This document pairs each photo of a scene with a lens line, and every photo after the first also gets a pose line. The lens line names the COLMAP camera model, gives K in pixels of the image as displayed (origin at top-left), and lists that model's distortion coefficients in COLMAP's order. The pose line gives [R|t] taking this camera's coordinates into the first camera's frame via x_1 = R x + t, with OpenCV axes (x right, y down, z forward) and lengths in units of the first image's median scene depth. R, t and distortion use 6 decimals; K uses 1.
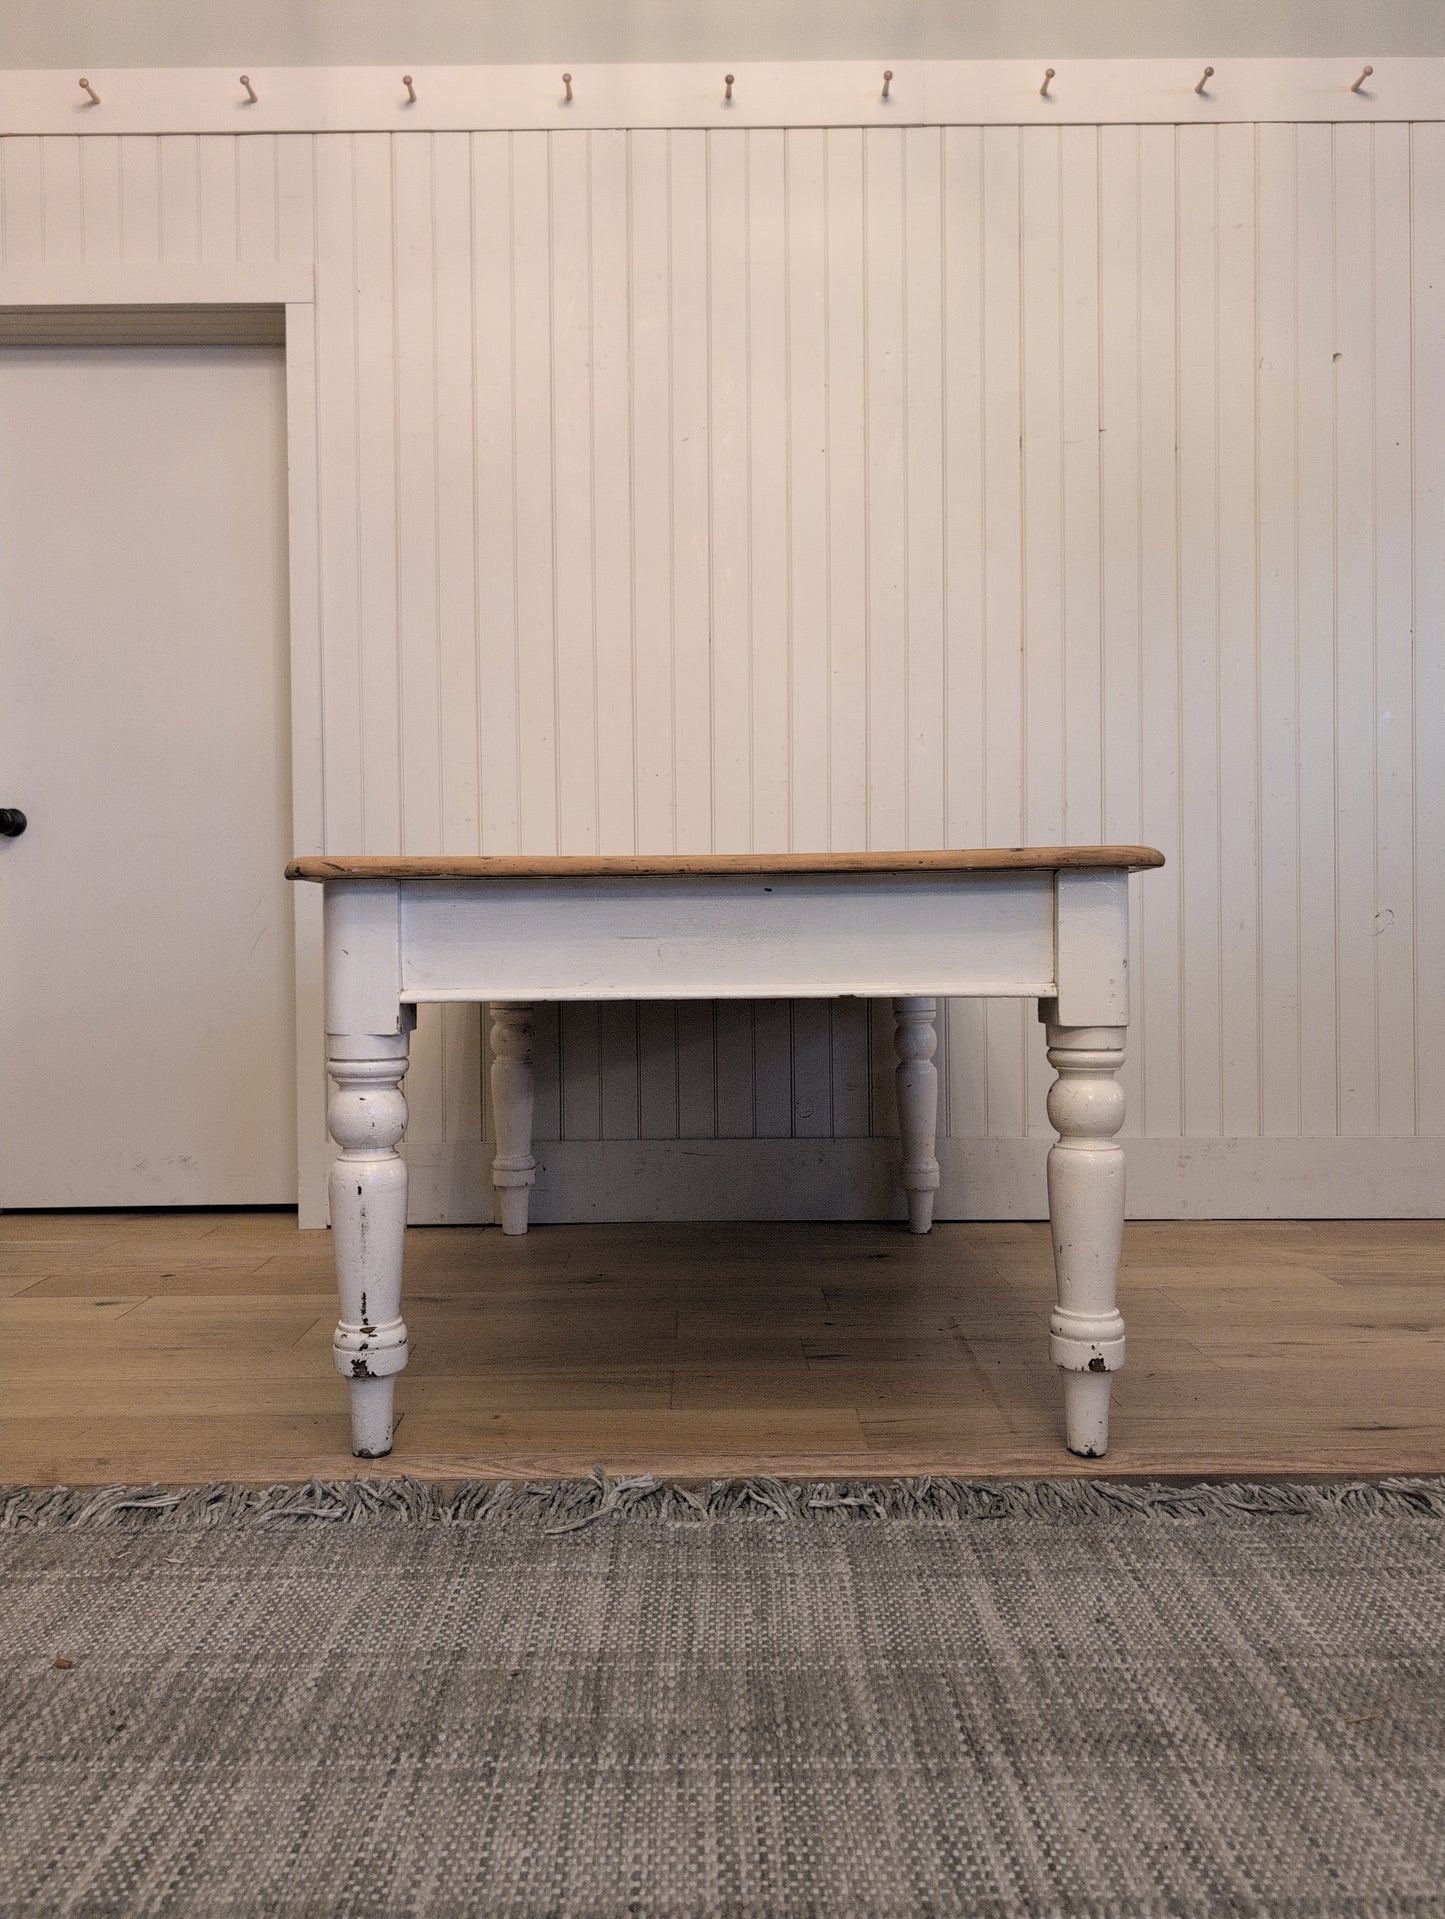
lens RADIAL K [[1393.0, 0, 701.9], [0, 1393.0, 959.9], [0, 0, 1]] dist [0.004065, 0.001717]
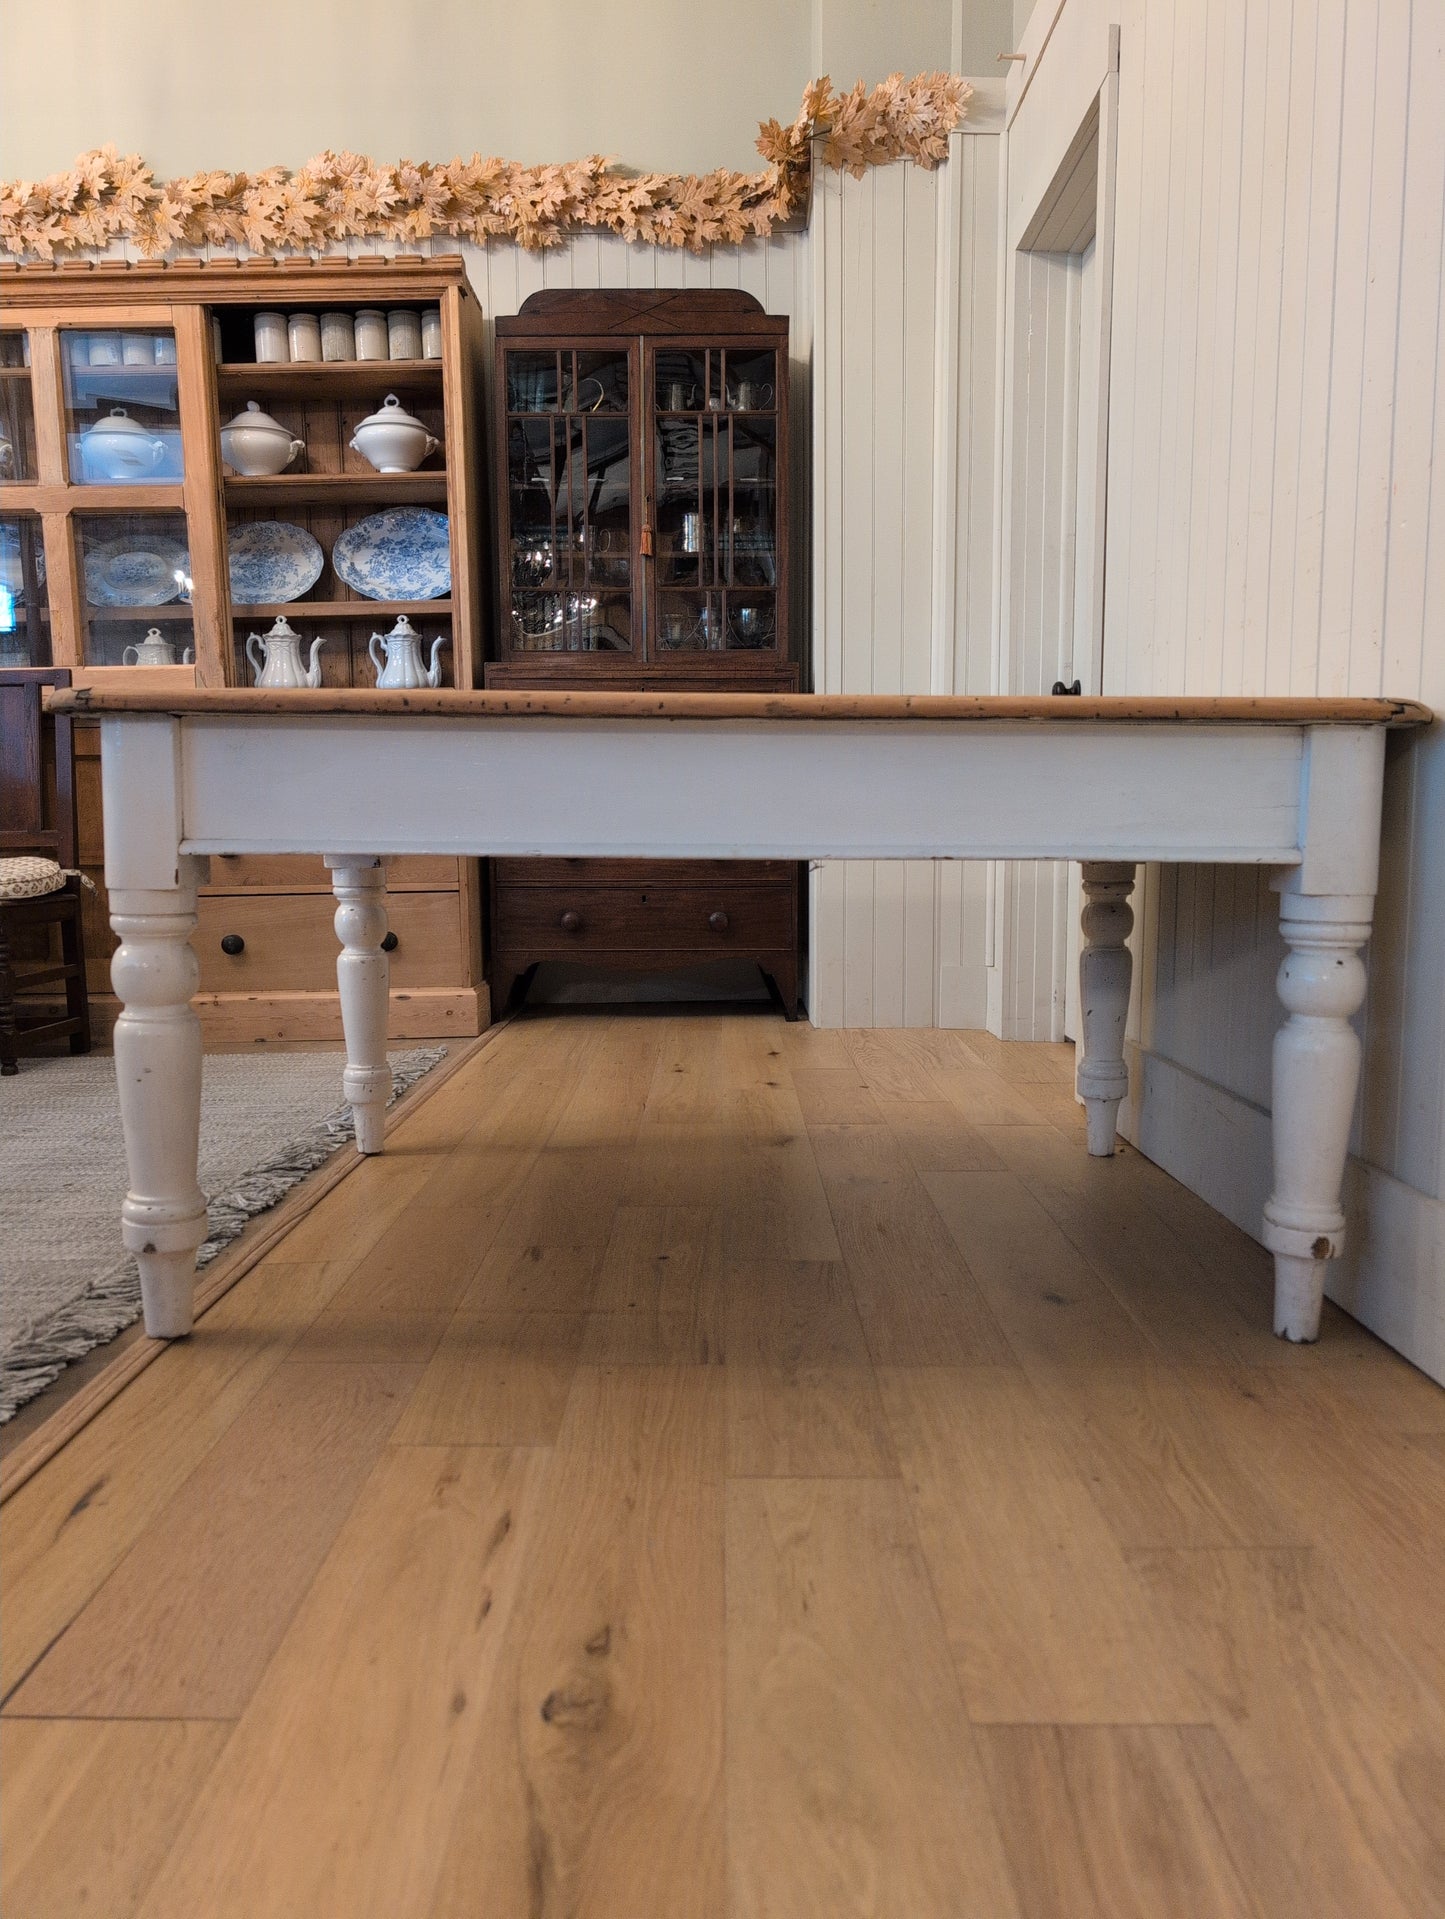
lens RADIAL K [[1386.2, 0, 718.8], [0, 1386.2, 960.3], [0, 0, 1]] dist [0.007290, -0.002520]
pose [[-0.008691, 0.109101, -0.993993, 1.226730], [-0.009944, 0.993972, 0.109186, -0.009089], [0.999913, 0.010833, -0.007554, 1.421456]]
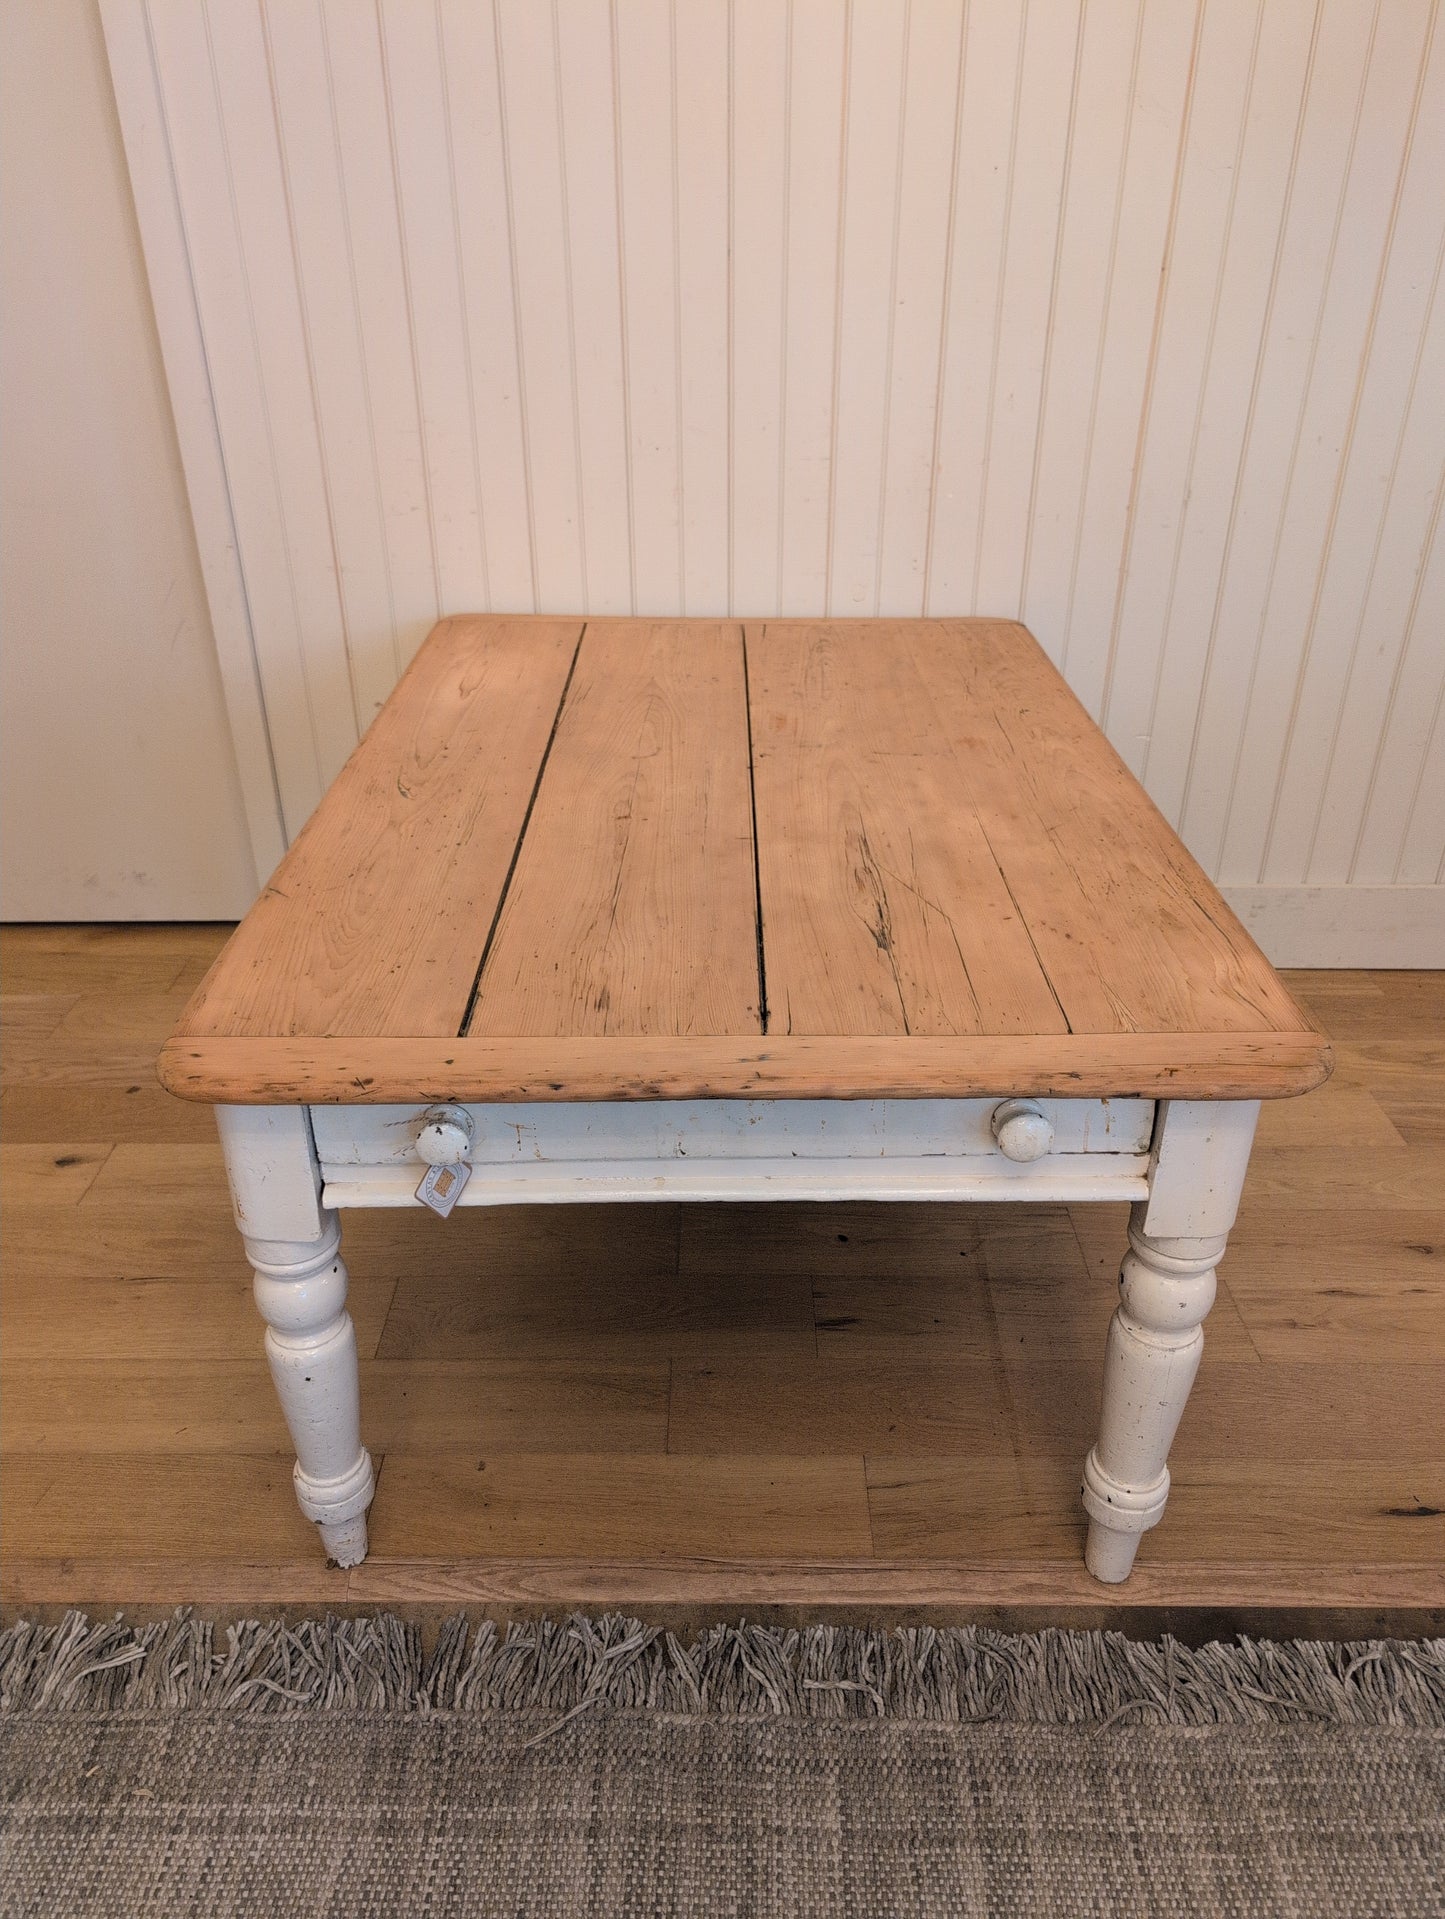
lens RADIAL K [[1392.2, 0, 719.9], [0, 1392.2, 955.6], [0, 0, 1]] dist [0.004389, -0.006289]
pose [[0.999916, 0.010596, -0.007440, 0.019554], [-0.005808, 0.880706, 0.473628, -0.470075], [0.011571, -0.473545, 0.880694, 0.373660]]
